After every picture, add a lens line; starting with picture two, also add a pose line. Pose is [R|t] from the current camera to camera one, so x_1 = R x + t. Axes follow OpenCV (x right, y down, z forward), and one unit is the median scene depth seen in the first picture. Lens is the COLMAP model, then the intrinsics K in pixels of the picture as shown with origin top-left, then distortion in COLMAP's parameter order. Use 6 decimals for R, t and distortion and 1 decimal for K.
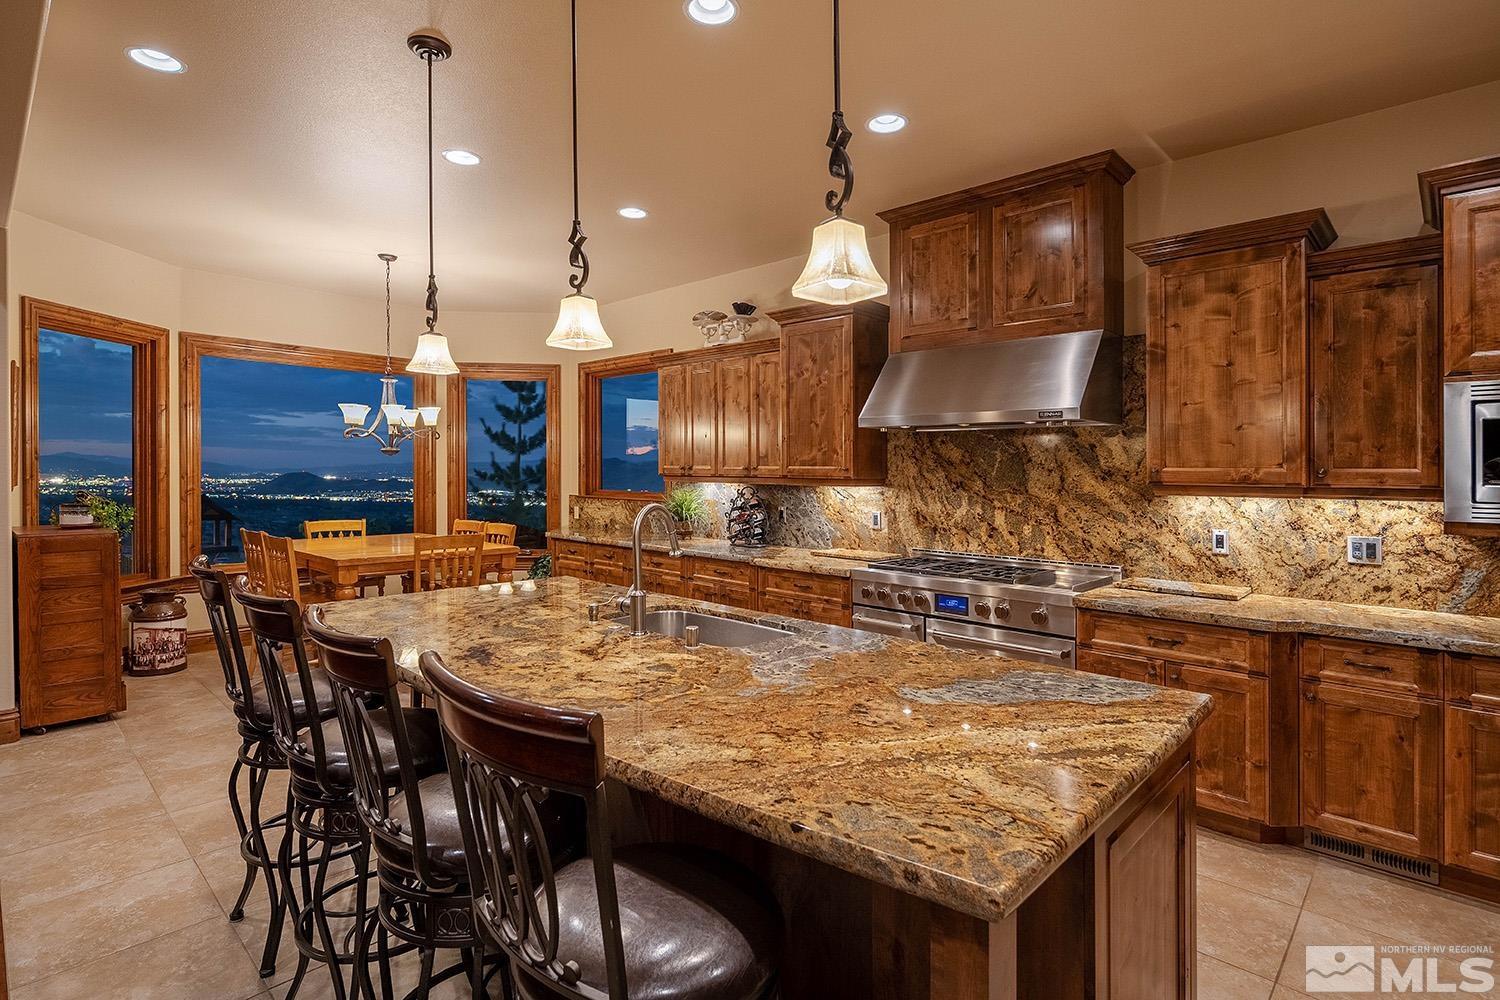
lens RADIAL K [[742.1, 0, 749.5], [0, 742.1, 483.5], [0, 0, 1]] dist [0.000340, -0.001119]
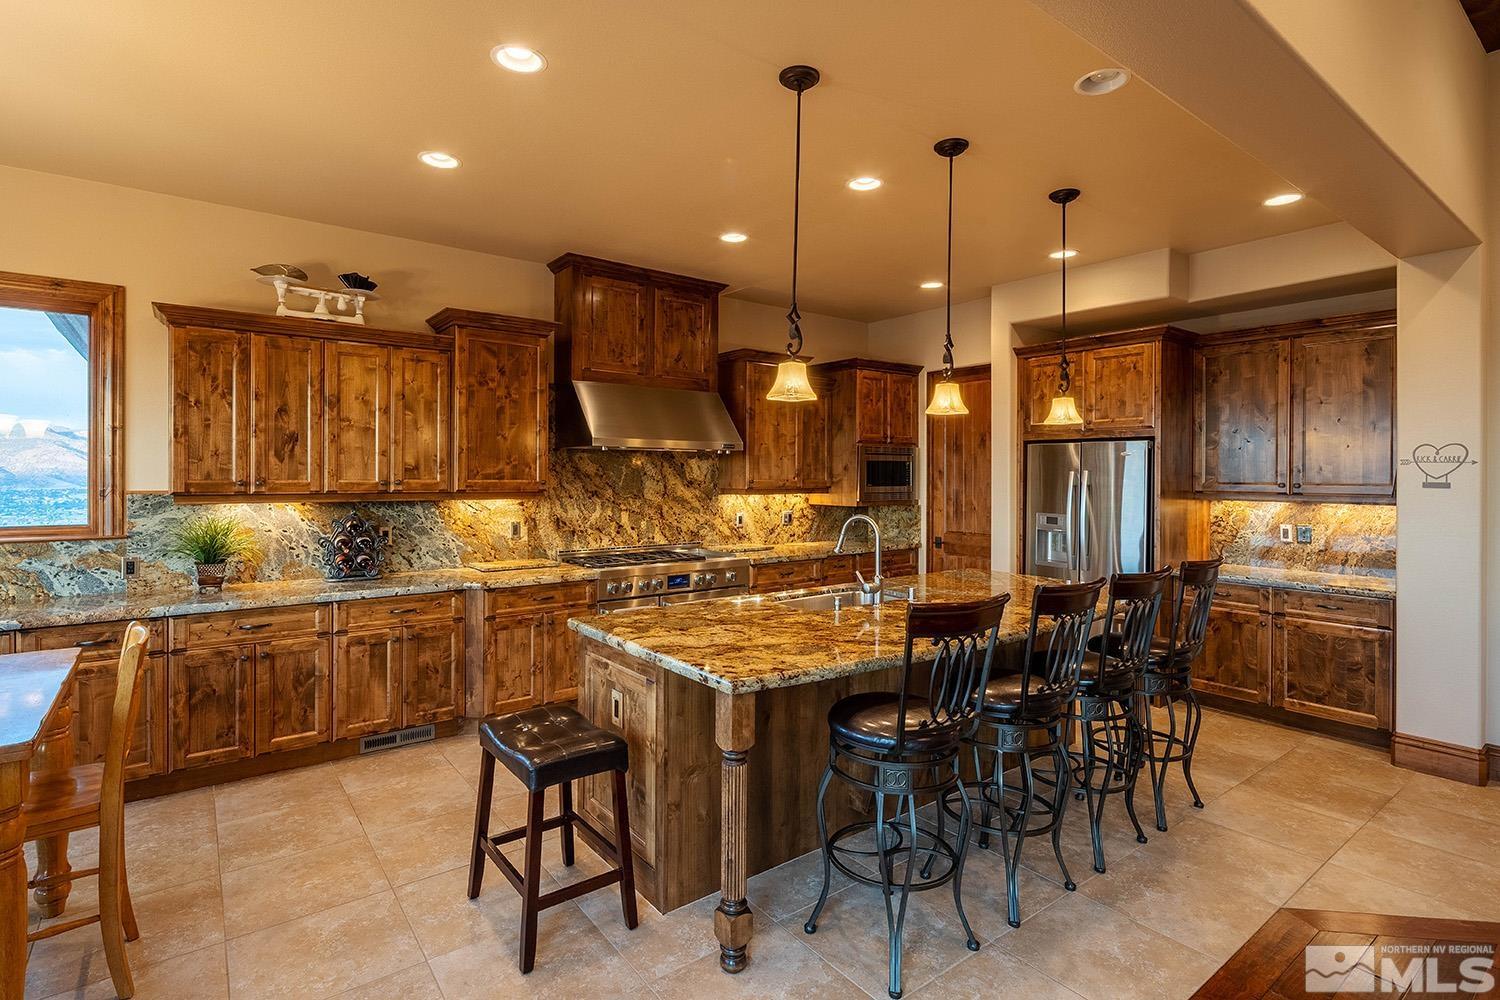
lens RADIAL K [[733.2, 0, 750.6], [0, 733.2, 480.1], [0, 0, 1]] dist [0.000624, -0.000708]
pose [[0.156751, -0.019082, 0.987454, -1.016675], [0.012788, 0.999769, 0.017290, -0.043877], [-0.987555, 0.009917, 0.156959, 0.649754]]
